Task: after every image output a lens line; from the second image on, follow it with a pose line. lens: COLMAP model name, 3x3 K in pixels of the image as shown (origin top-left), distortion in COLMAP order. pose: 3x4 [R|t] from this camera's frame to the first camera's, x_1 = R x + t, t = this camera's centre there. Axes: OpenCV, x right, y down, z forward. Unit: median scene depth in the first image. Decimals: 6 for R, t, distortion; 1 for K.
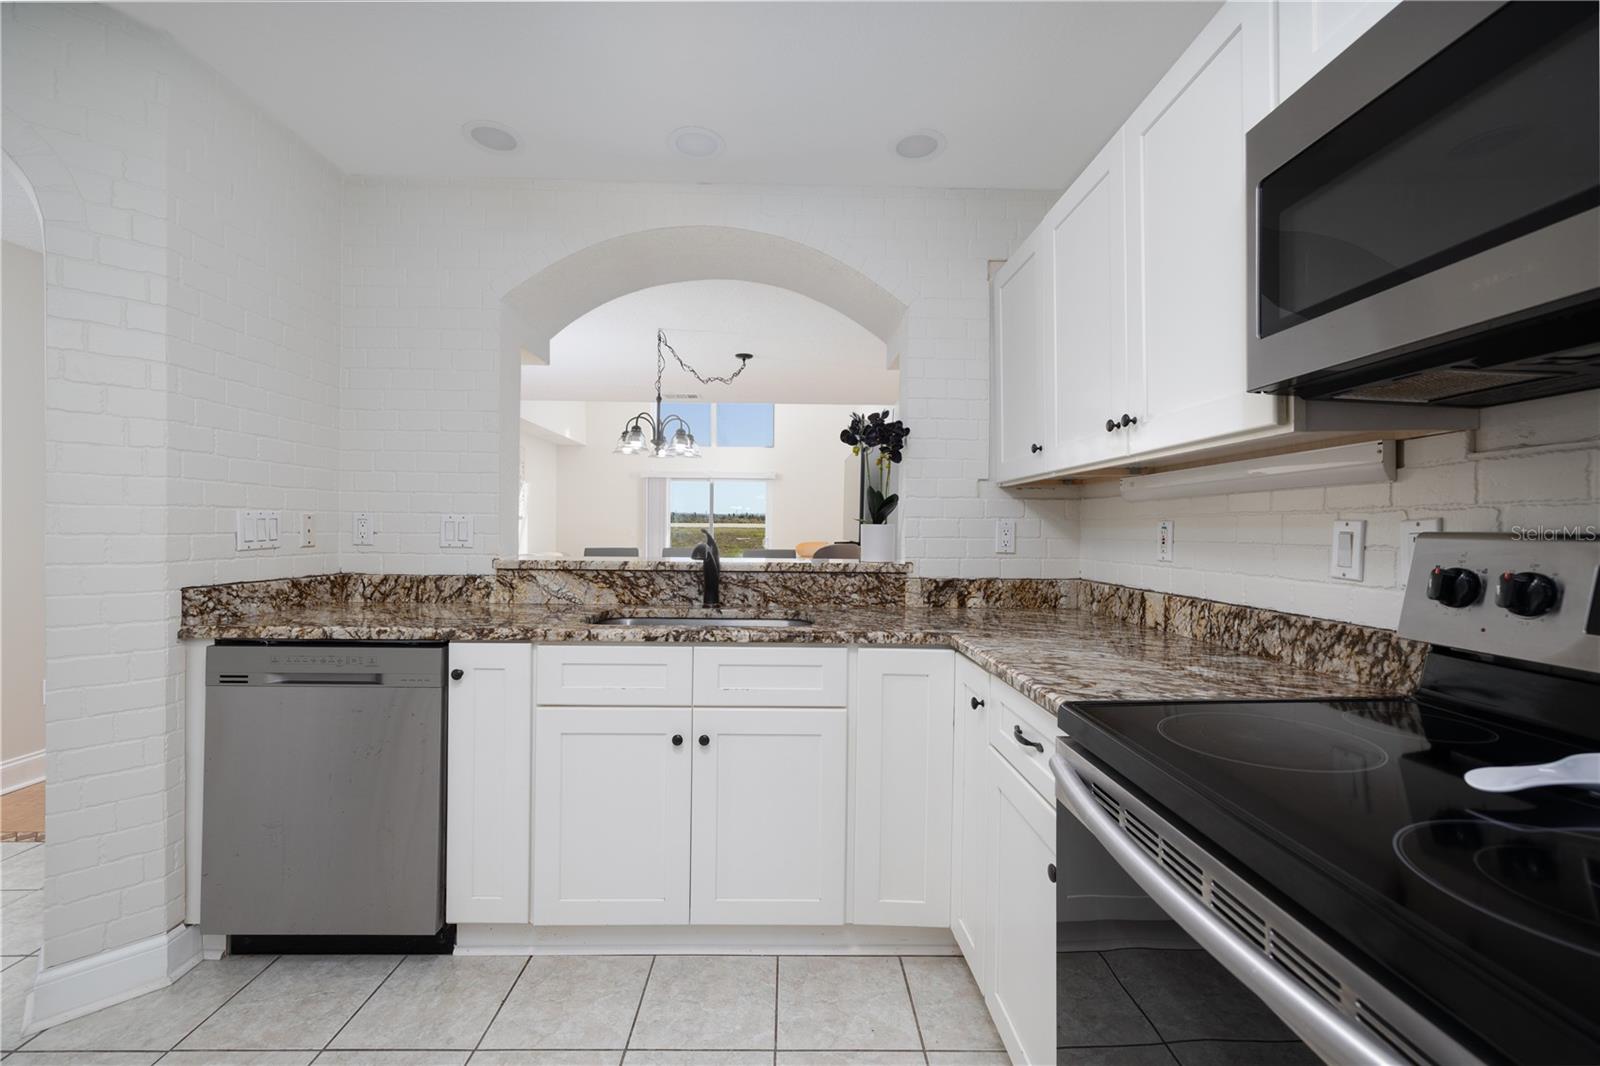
lens RADIAL K [[675.2, 0, 794.5], [0, 675.2, 535.1], [0, 0, 1]] dist [-0.000824, -0.000465]
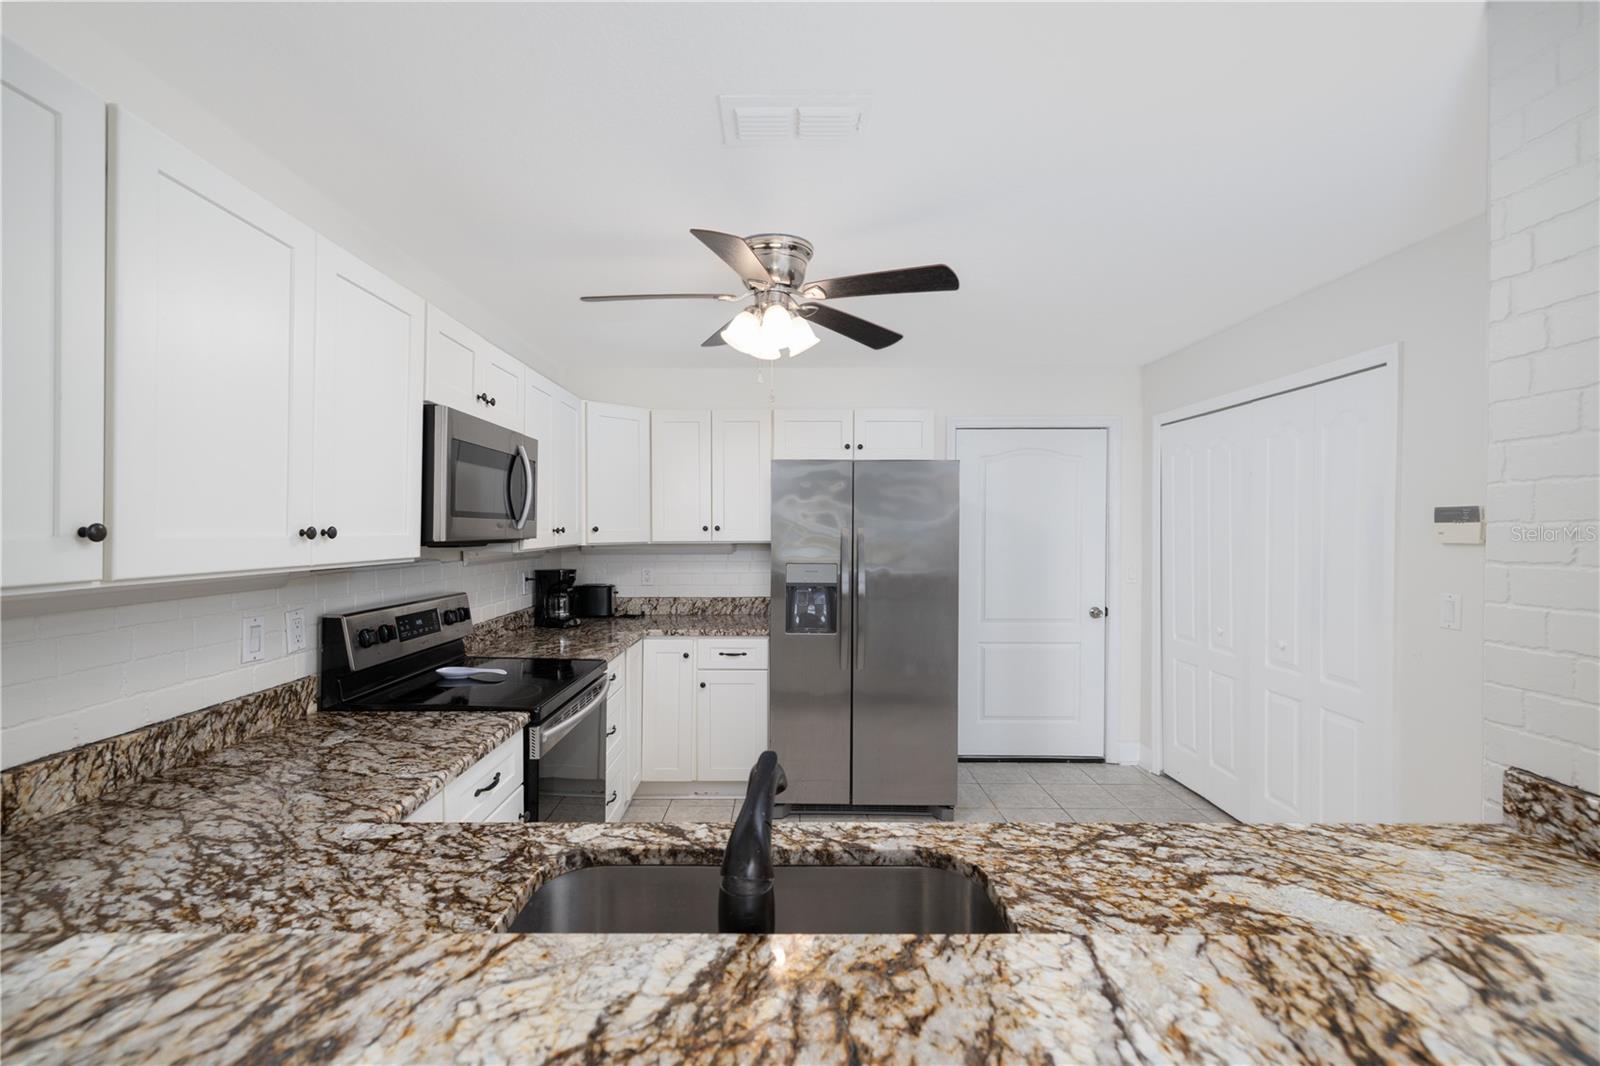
lens RADIAL K [[675.2, 0, 794.5], [0, 675.2, 535.1], [0, 0, 1]] dist [-0.000824, -0.000465]
pose [[-0.999901, -0.013280, 0.004684, -0.169283], [-0.013208, 0.999799, 0.015075, -0.145880], [-0.004883, 0.015012, -0.999875, 1.566060]]
